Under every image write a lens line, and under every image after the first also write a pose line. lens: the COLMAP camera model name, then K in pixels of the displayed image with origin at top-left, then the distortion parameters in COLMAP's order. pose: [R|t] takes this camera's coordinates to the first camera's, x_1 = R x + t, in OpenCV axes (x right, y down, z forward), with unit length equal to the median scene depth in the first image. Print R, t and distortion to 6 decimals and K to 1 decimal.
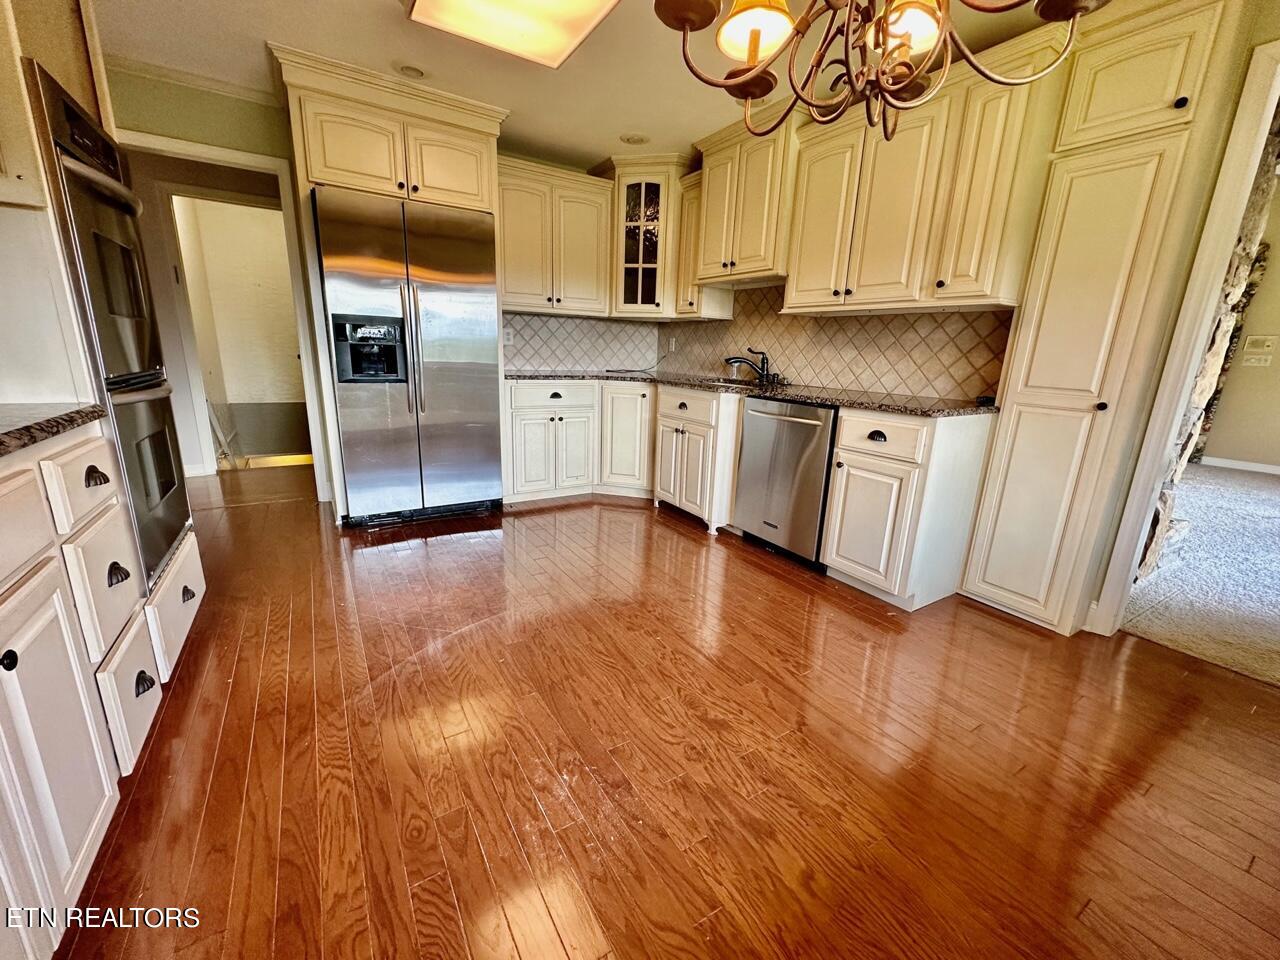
lens RADIAL K [[509.1, 0, 638.6], [0, 509.1, 479.0], [0, 0, 1]] dist [-0.001661, -0.000417]
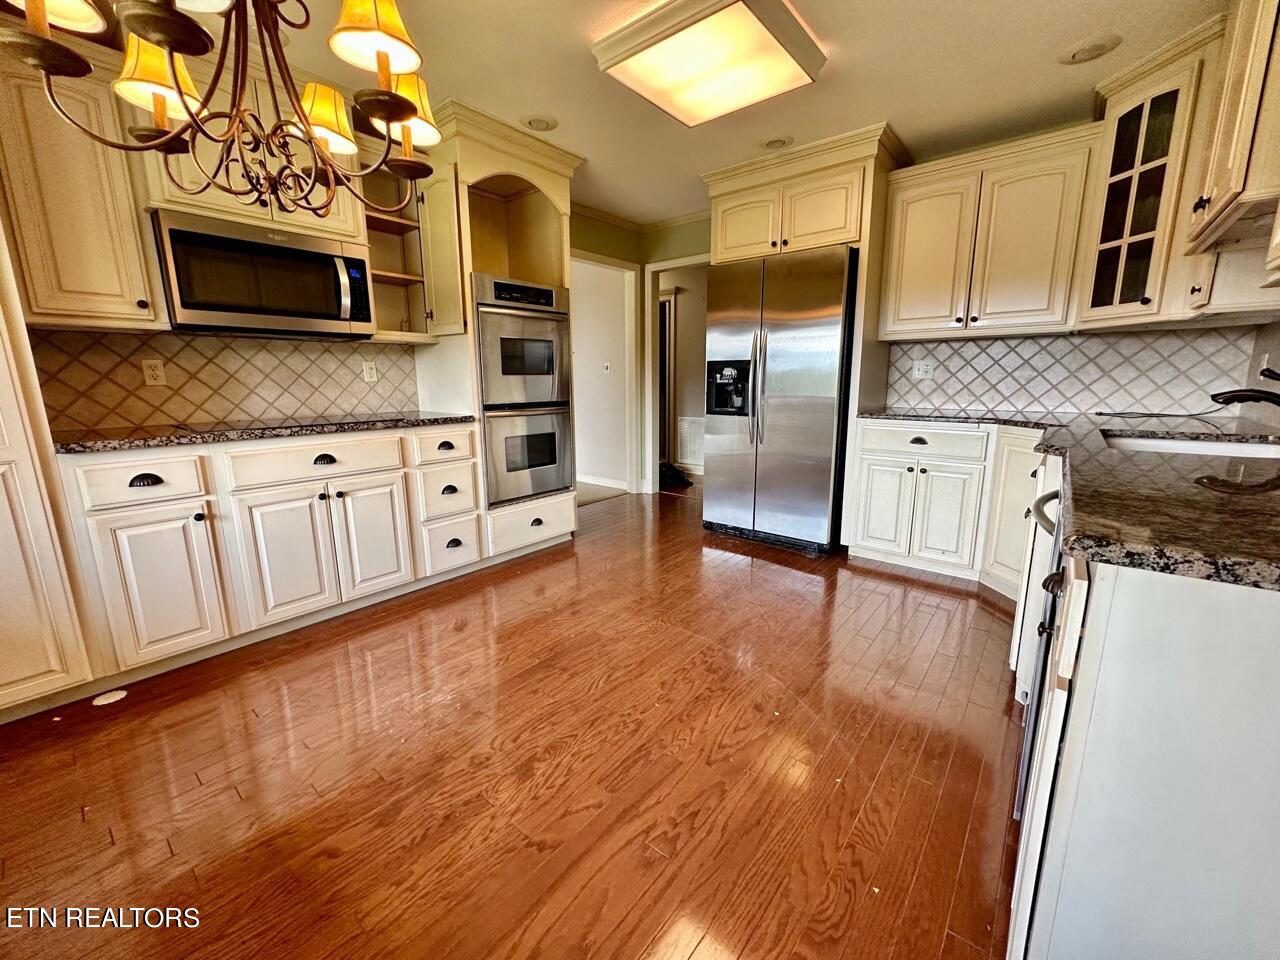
lens RADIAL K [[509.1, 0, 638.6], [0, 509.1, 479.0], [0, 0, 1]] dist [-0.001661, -0.000417]
pose [[0.318637, 0.148674, -0.936144, 0.498627], [-0.217484, 0.972742, 0.080461, -0.082864], [0.922589, 0.177958, 0.342286, 0.373576]]
